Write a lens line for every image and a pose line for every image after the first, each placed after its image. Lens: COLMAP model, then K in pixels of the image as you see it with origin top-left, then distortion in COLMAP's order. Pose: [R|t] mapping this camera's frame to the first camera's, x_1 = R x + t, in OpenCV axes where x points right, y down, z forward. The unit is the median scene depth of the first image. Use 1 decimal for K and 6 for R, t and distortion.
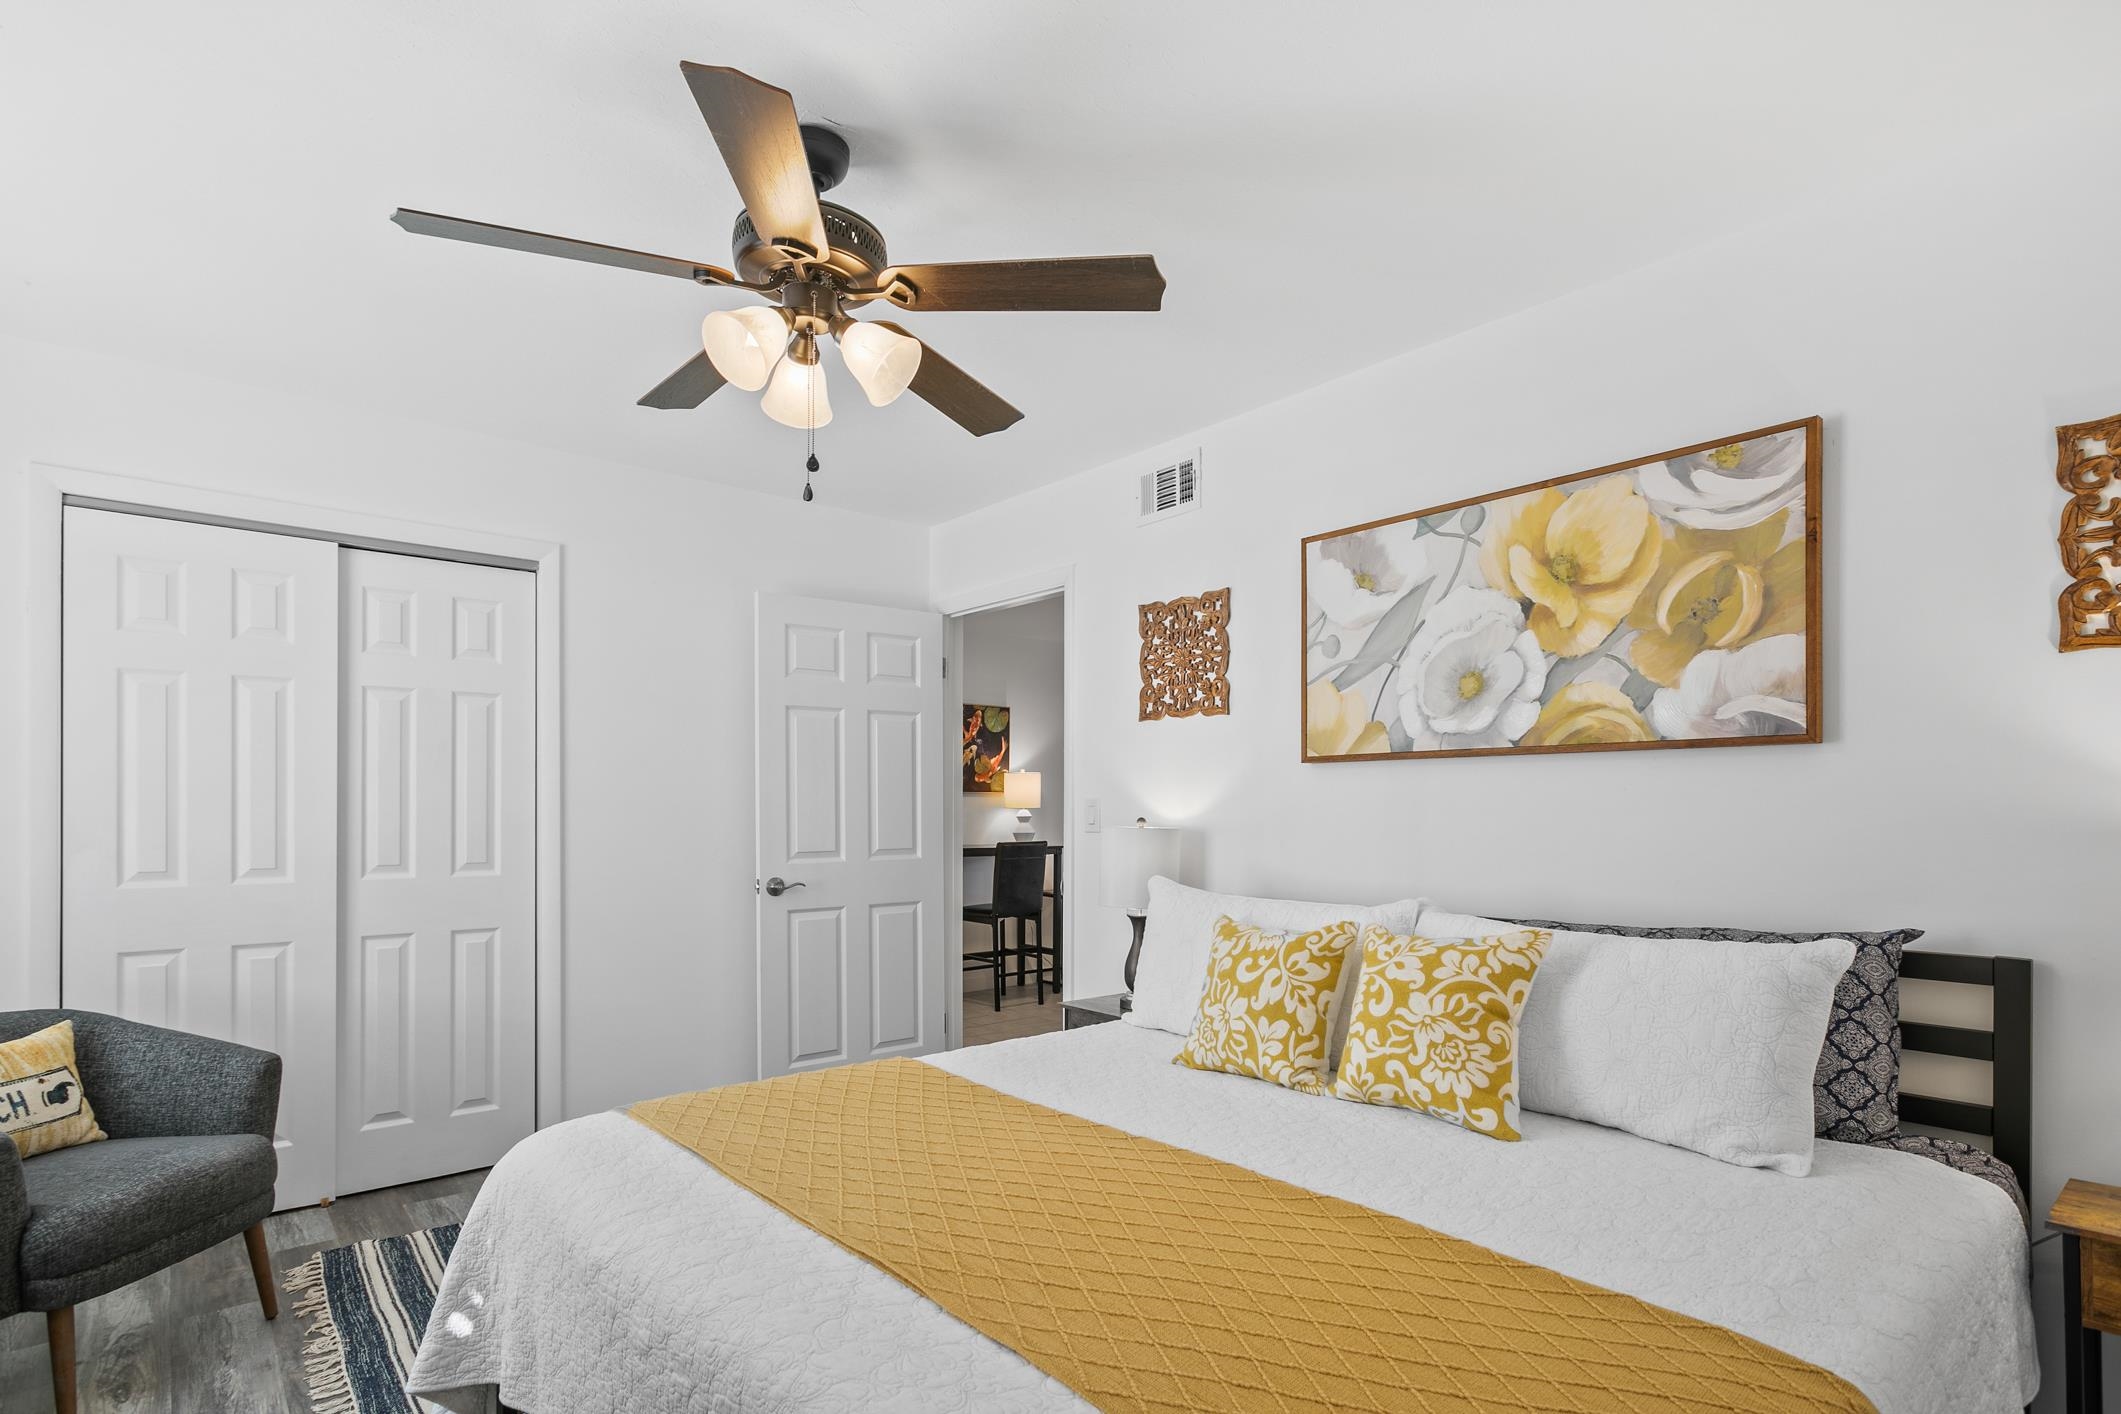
lens RADIAL K [[1056.6, 0, 1063.0], [0, 1056.6, 800.3], [0, 0, 1]] dist [-0.001833, 0.000263]
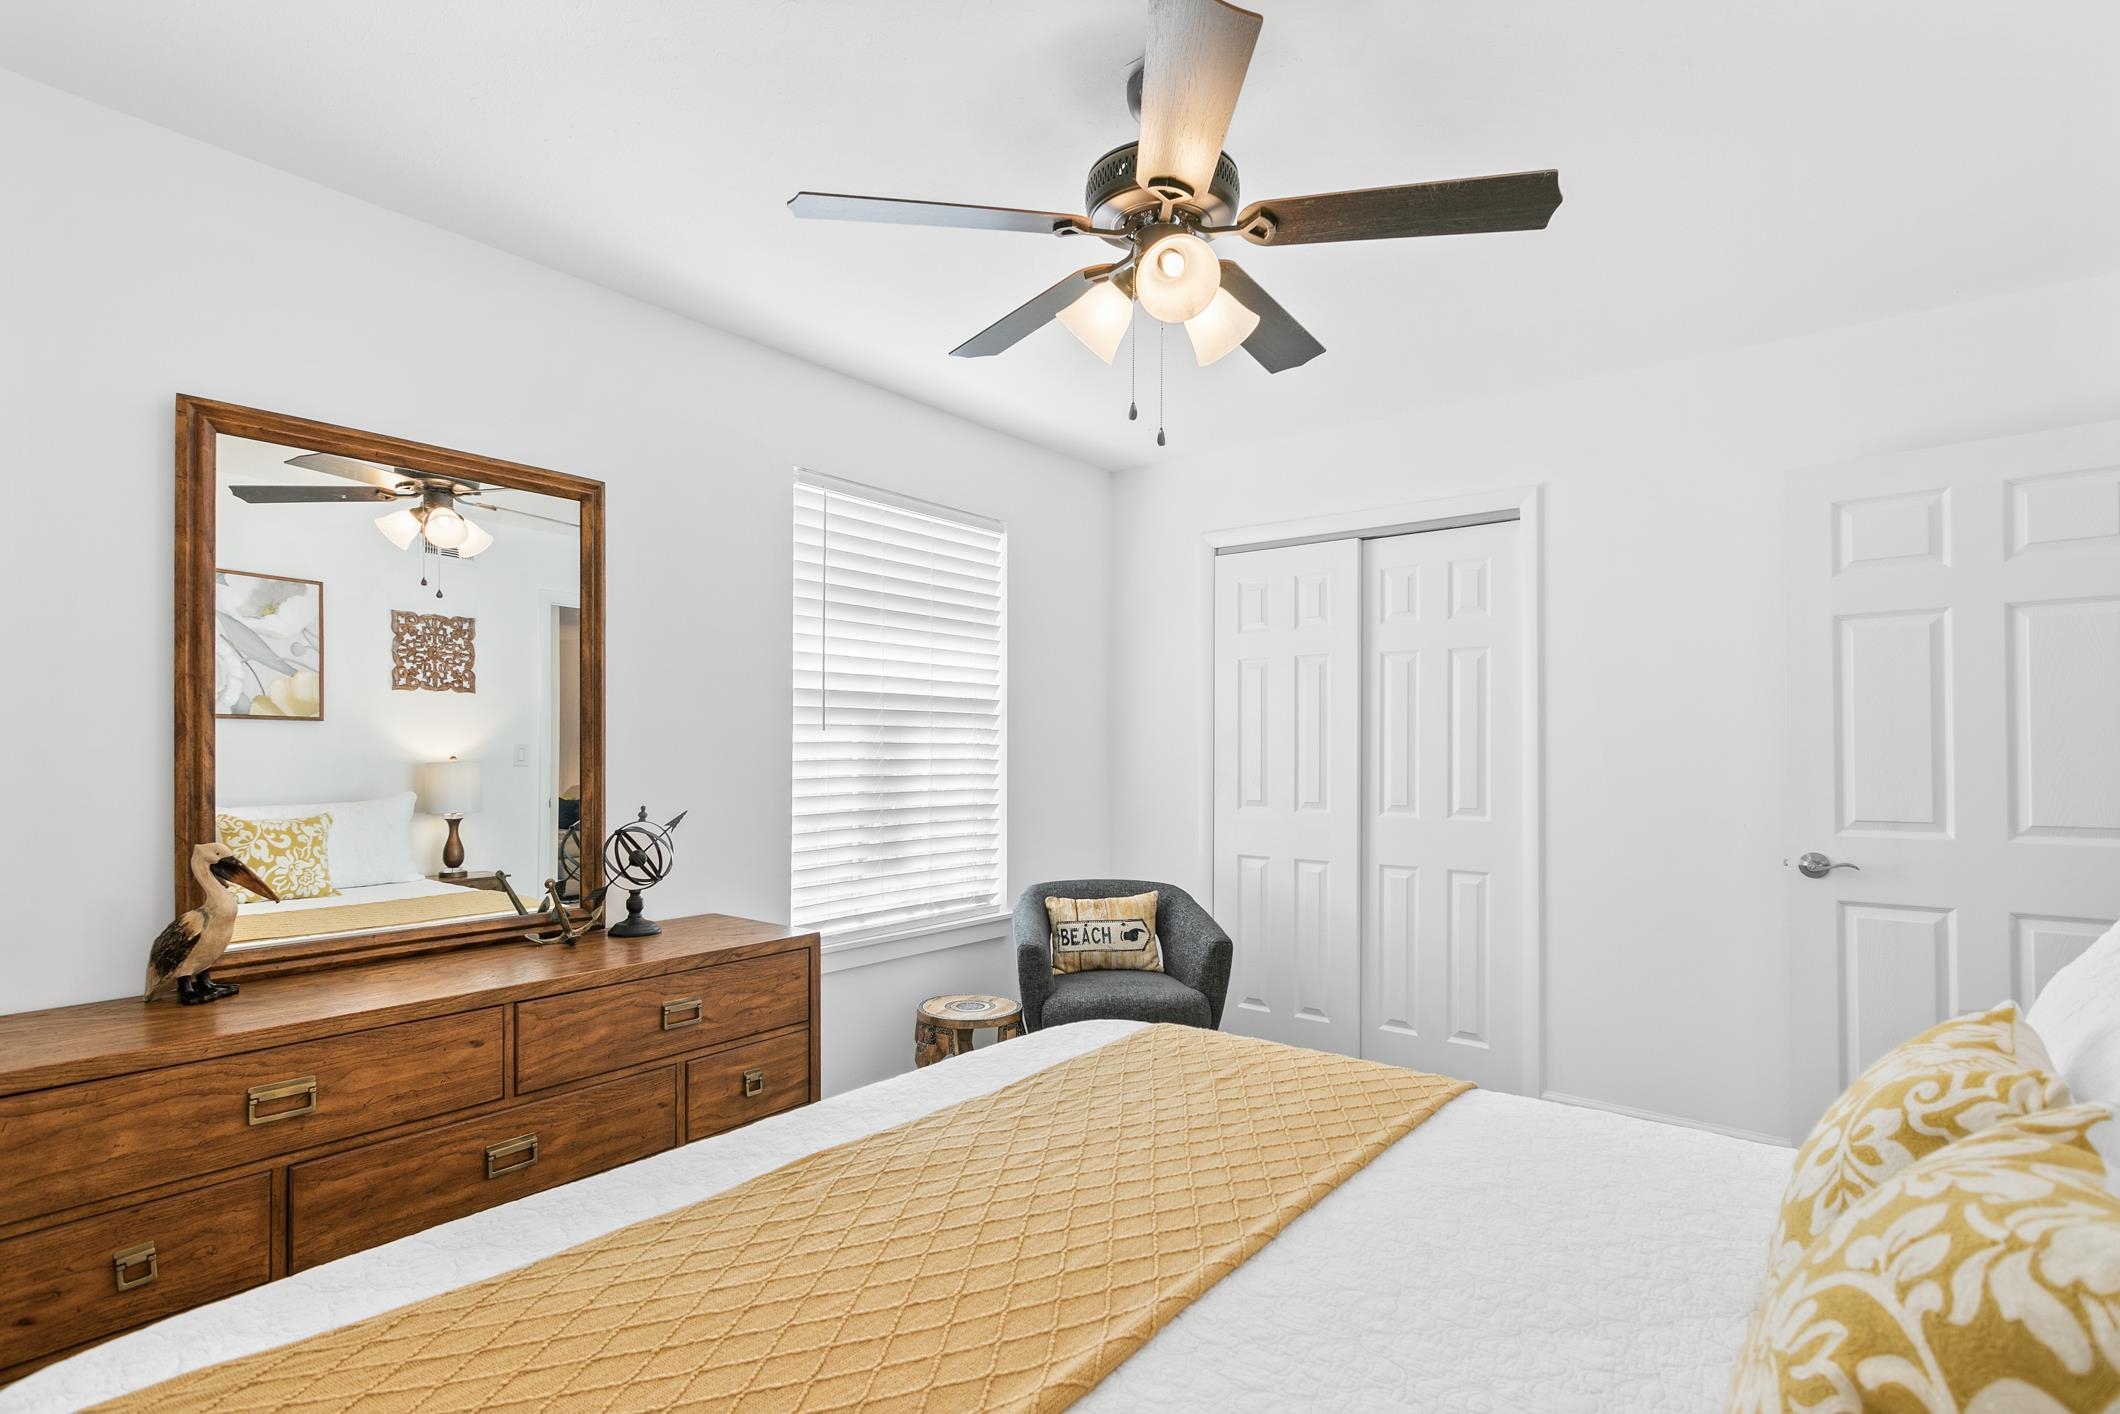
lens RADIAL K [[1033.5, 0, 1062.6], [0, 1033.5, 732.8], [0, 0, 1]] dist [0.001577, 0.000448]
pose [[0.188535, -0.018036, -0.981901, 0.410180], [0.006140, 0.999833, -0.017187, -0.001087], [0.982047, -0.002789, 0.188615, 0.432669]]
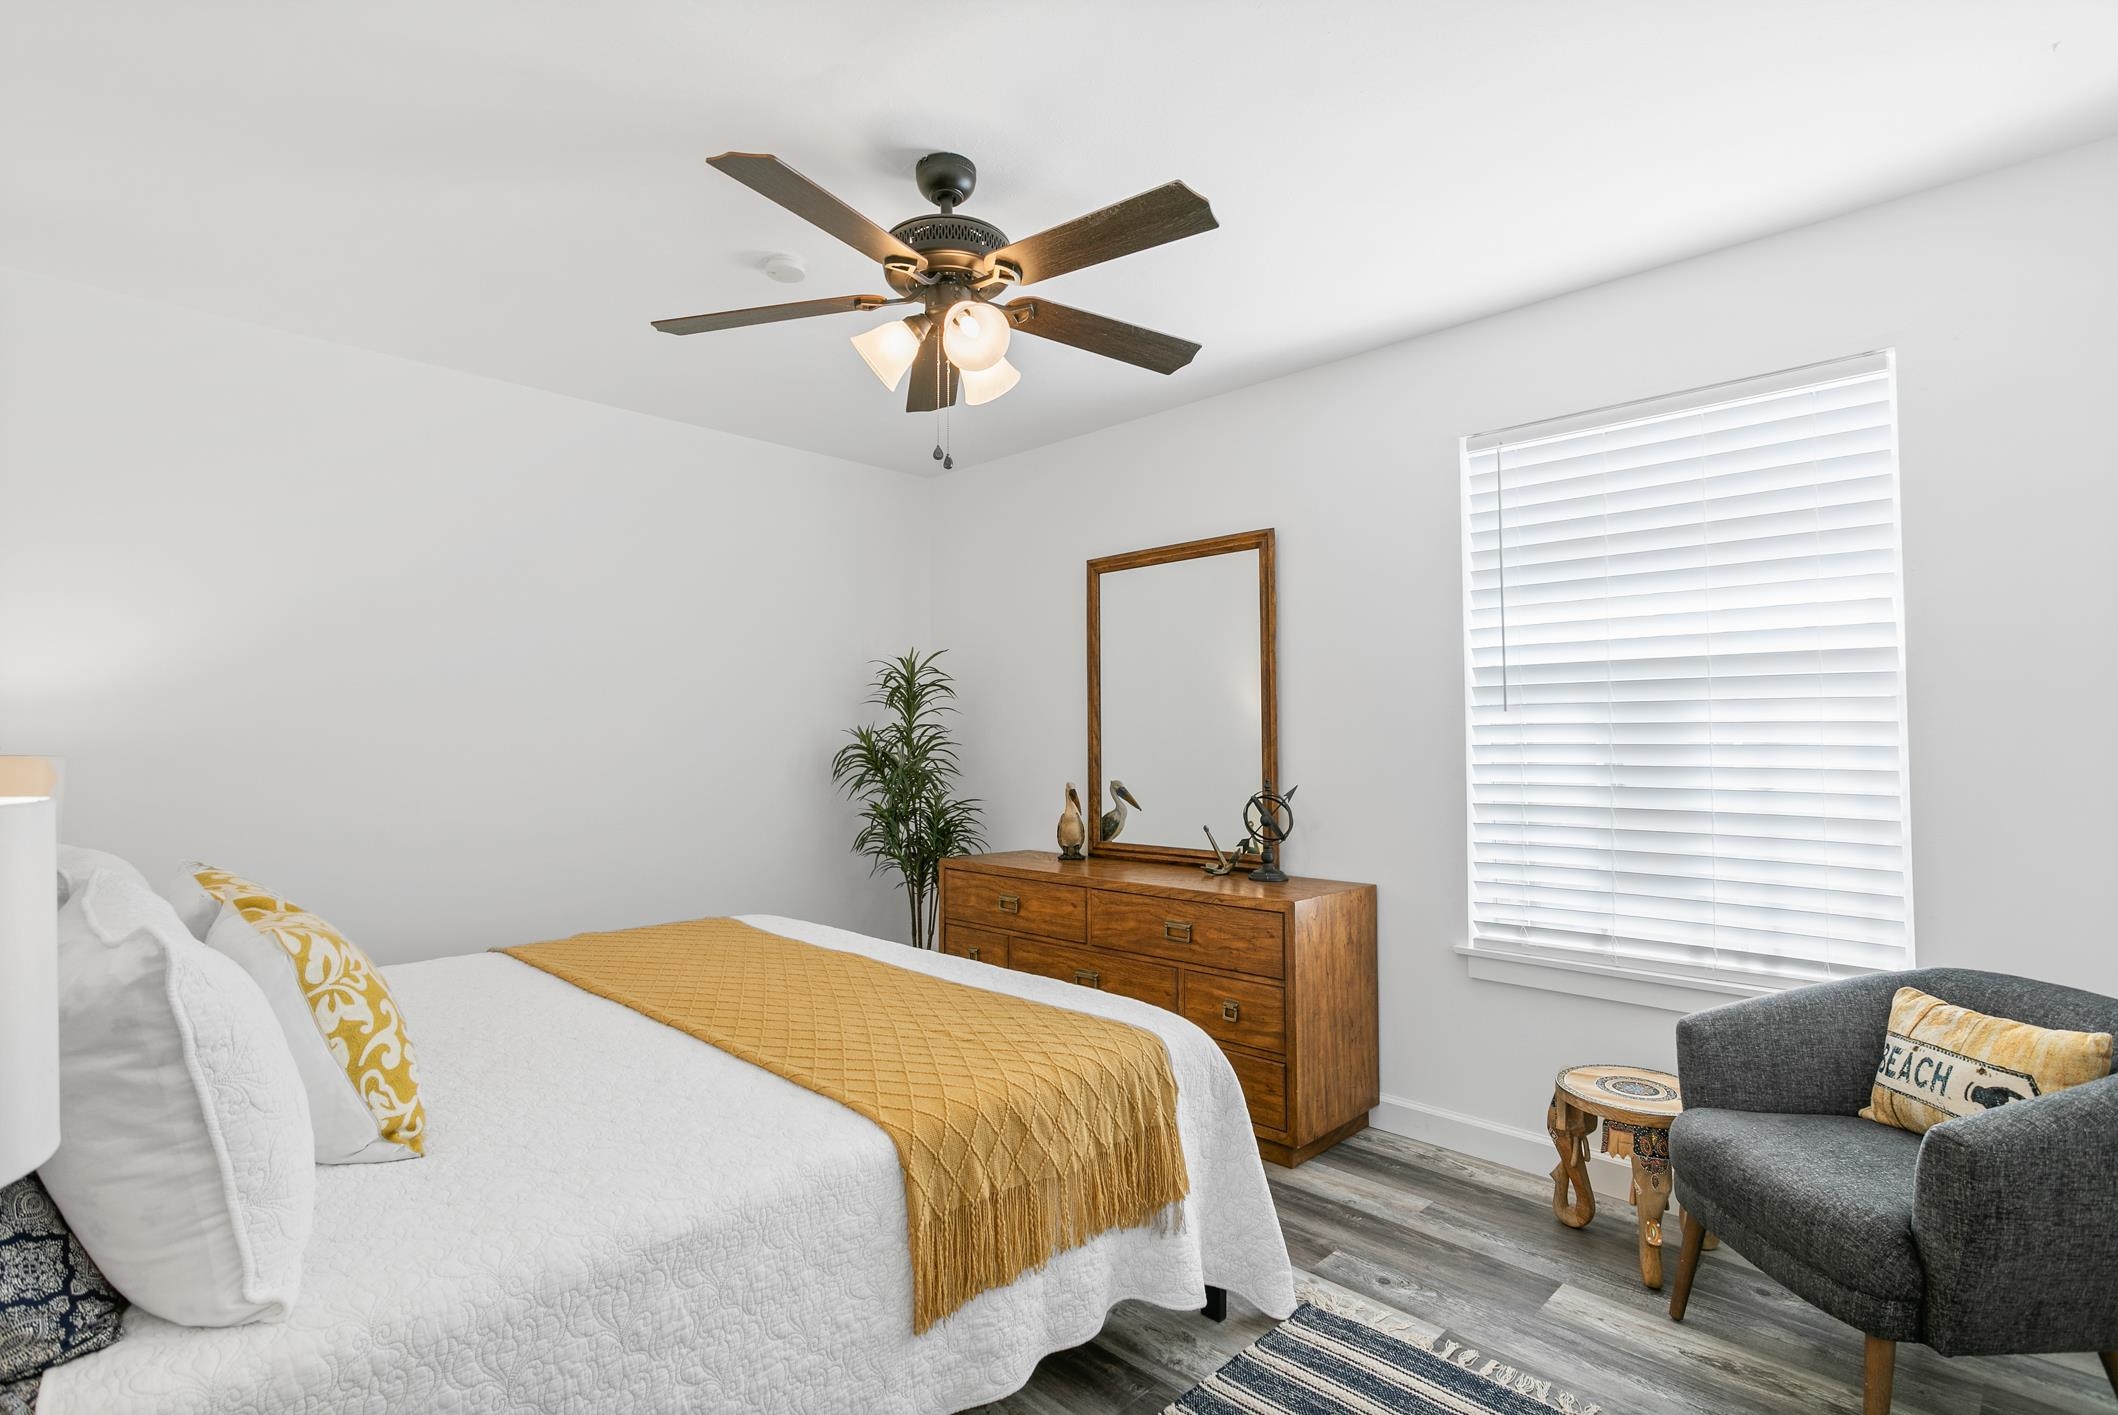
lens RADIAL K [[1016.2, 0, 1059.0], [0, 1016.2, 707.5], [0, 0, 1]] dist [-0.044213, 0.000153]
pose [[-0.996735, -0.011819, -0.079870, -0.138317], [-0.007880, 0.998745, -0.049455, 0.020085], [0.080355, -0.048664, -0.995578, 1.207365]]
